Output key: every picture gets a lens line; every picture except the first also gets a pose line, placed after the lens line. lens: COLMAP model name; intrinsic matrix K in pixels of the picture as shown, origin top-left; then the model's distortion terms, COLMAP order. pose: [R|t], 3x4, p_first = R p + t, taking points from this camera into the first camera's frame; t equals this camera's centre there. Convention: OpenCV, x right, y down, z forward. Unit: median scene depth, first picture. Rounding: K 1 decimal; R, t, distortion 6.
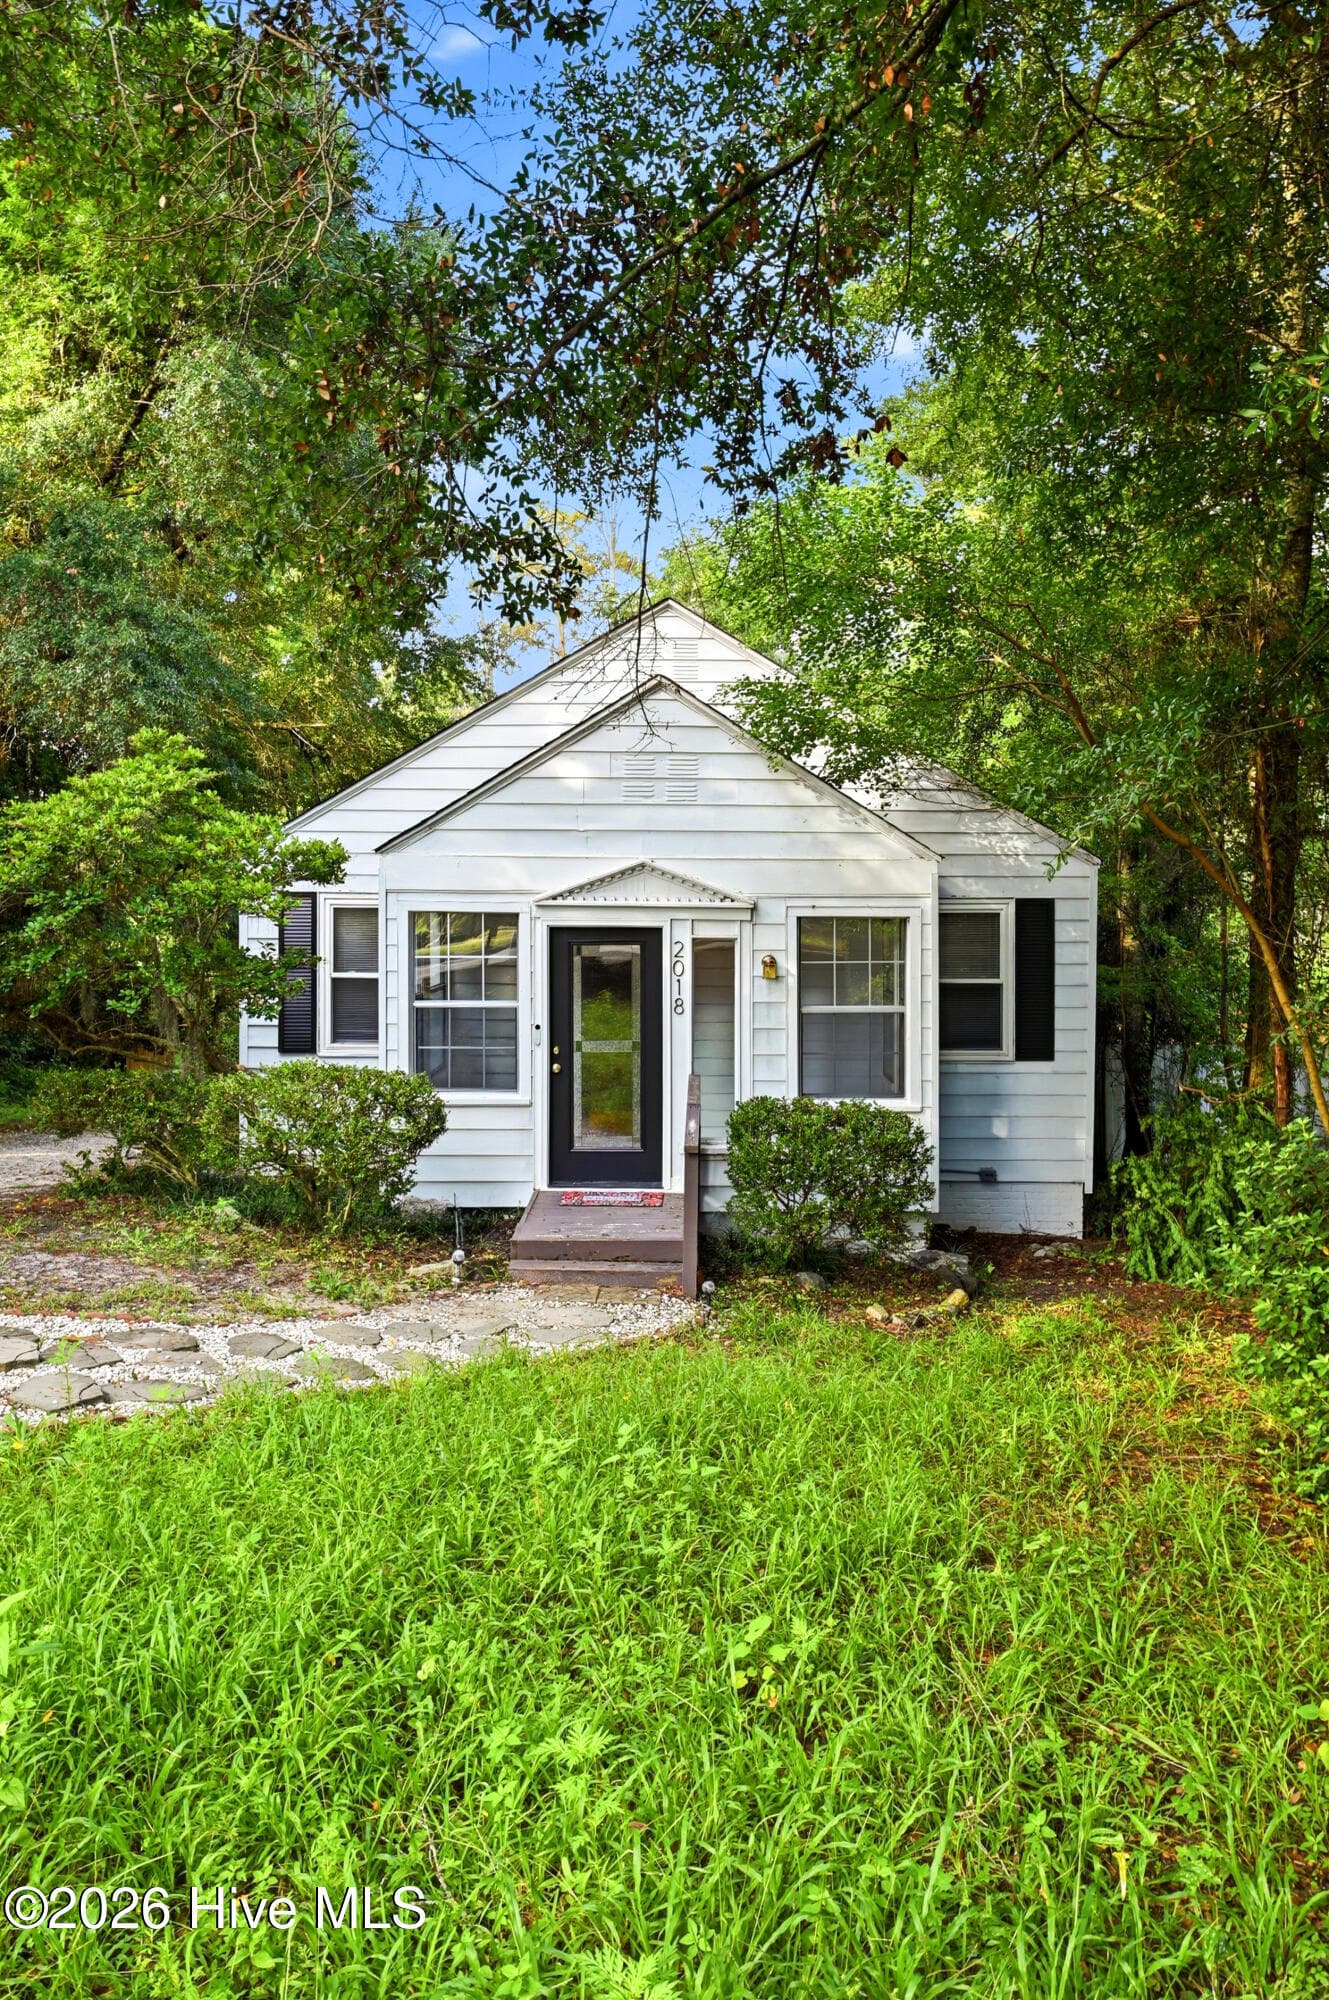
lens RADIAL K [[1347.8, 0, 646.1], [0, 1347.8, 911.5], [0, 0, 1]] dist [-0.000763, 0.002370]
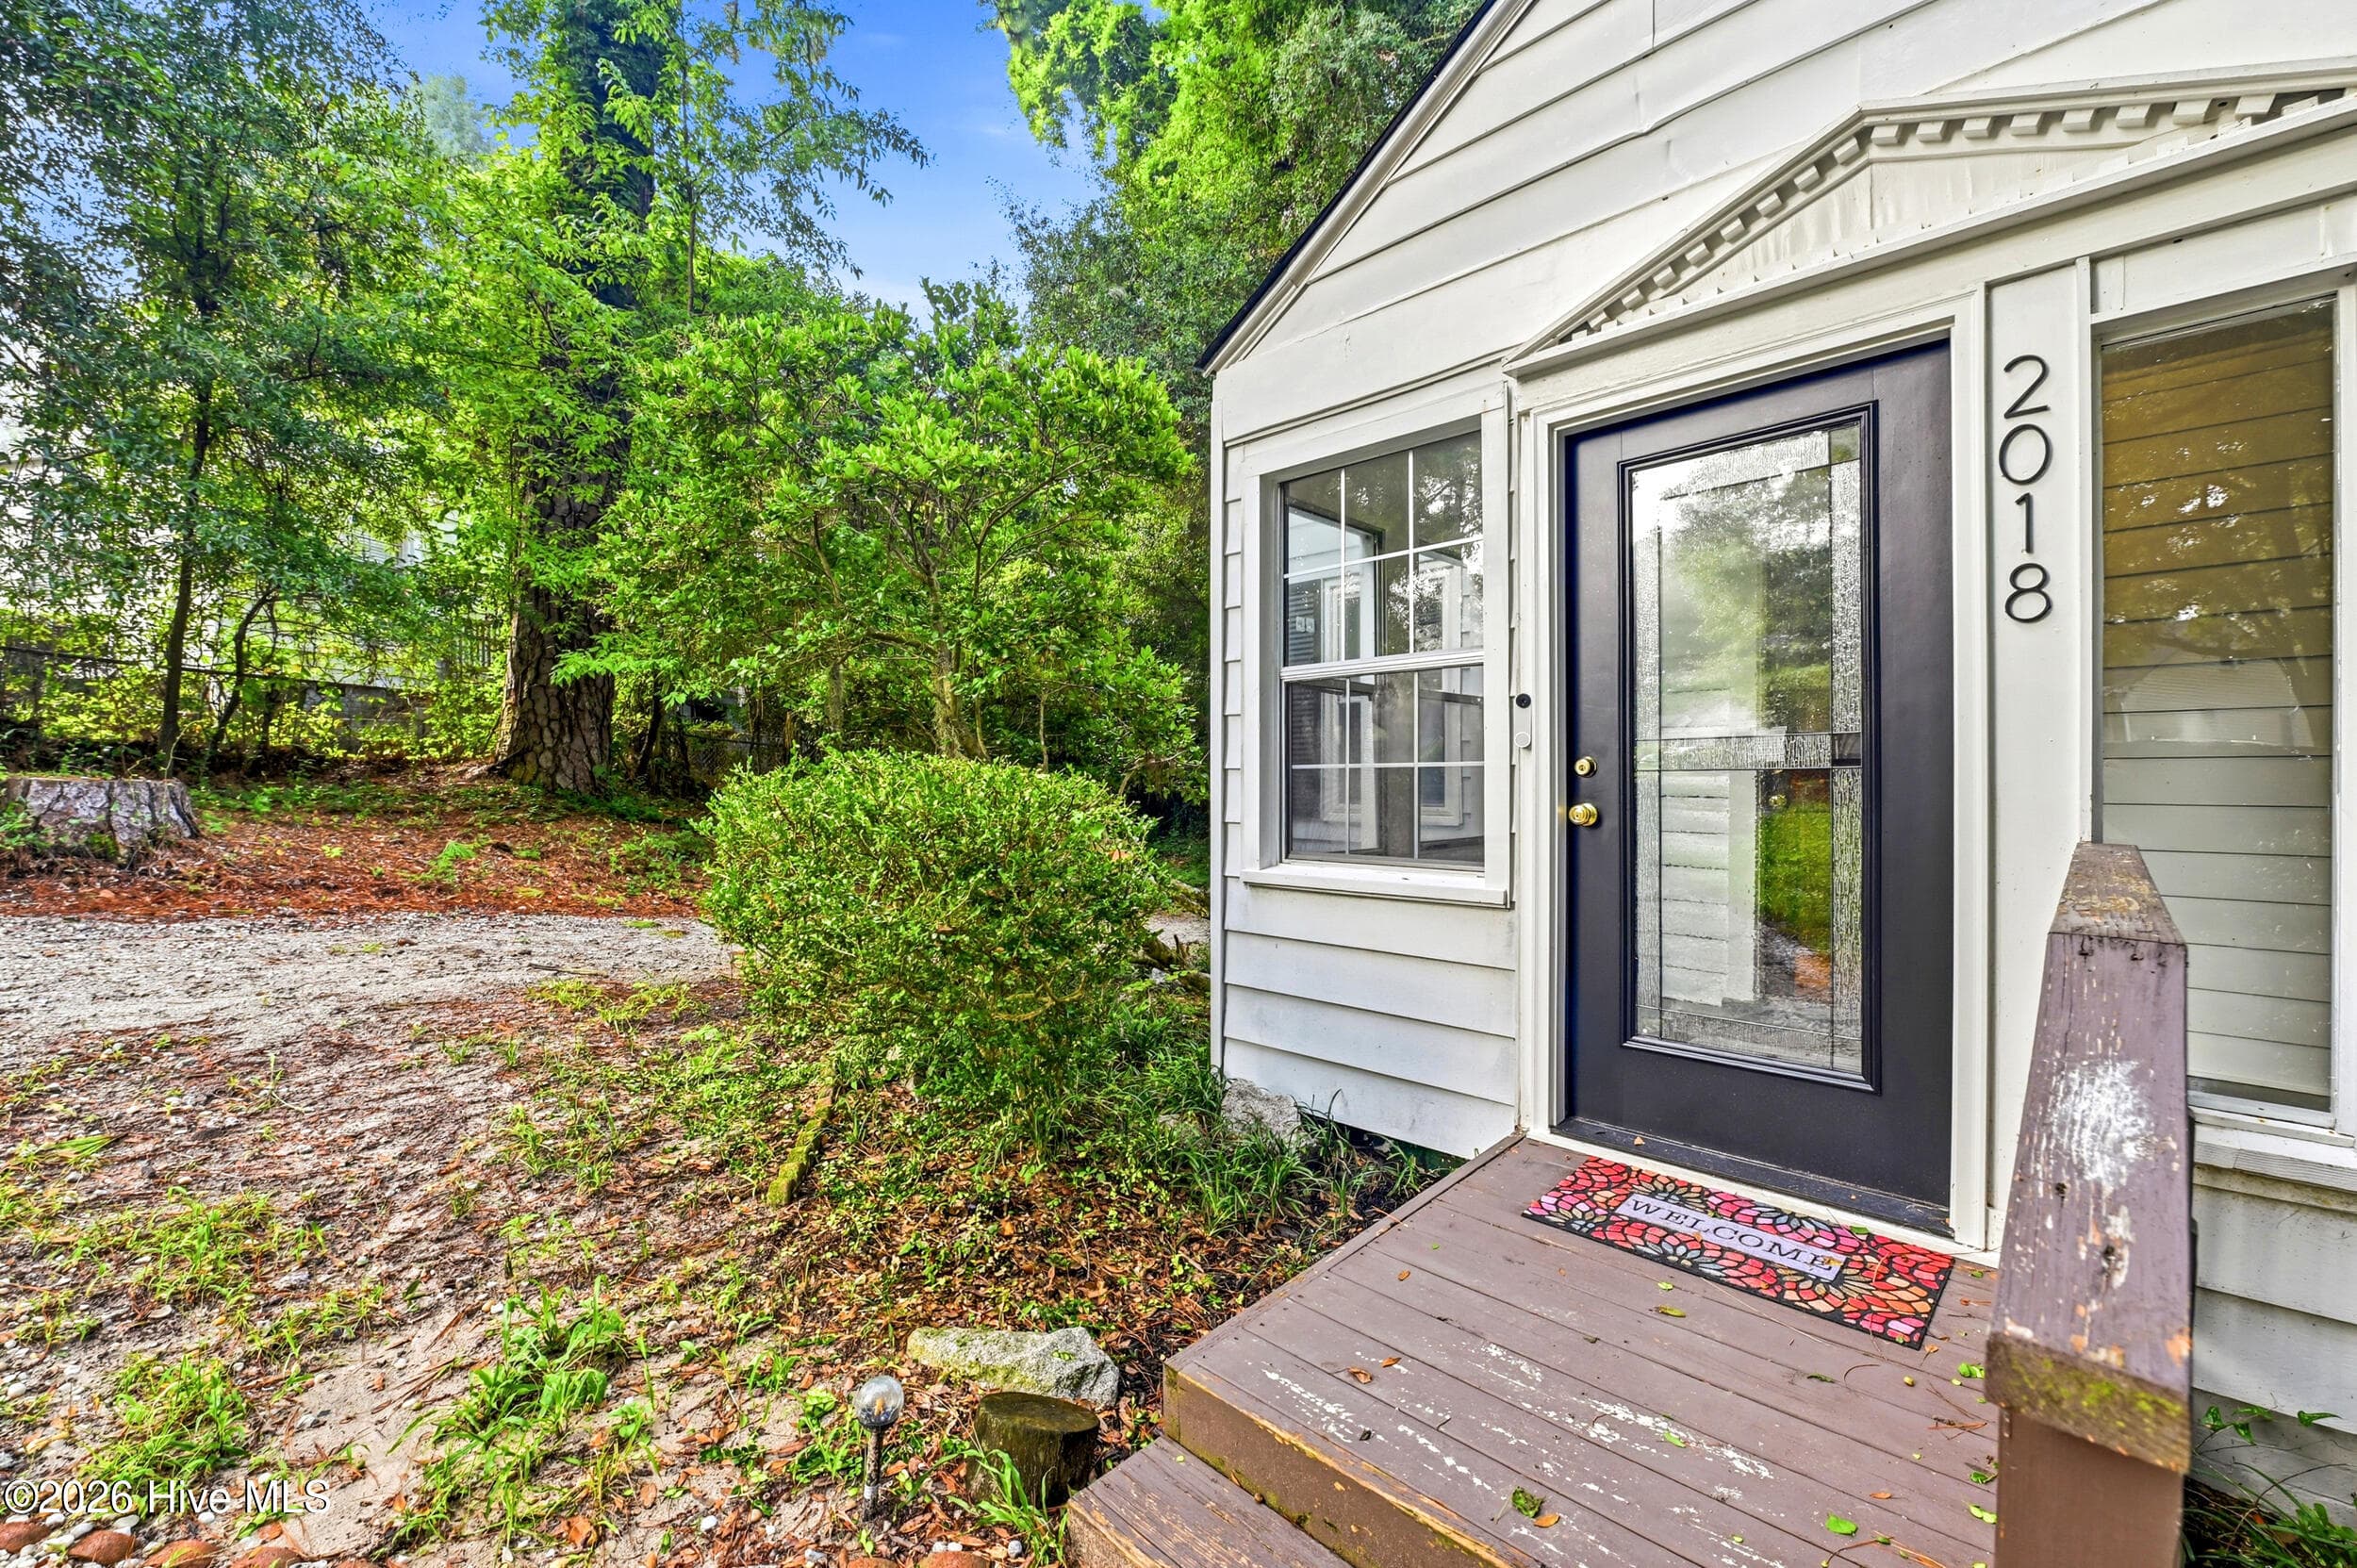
lens RADIAL K [[933.4, 0, 1176.7], [0, 933.4, 784.1], [0, 0, 1]] dist [-0.010138, -0.000851]
pose [[0.736044, 0.000226, -0.676933, 0.024119], [-0.001939, 0.999997, -0.001775, 0.109607], [0.676931, 0.002619, 0.736042, 0.741774]]
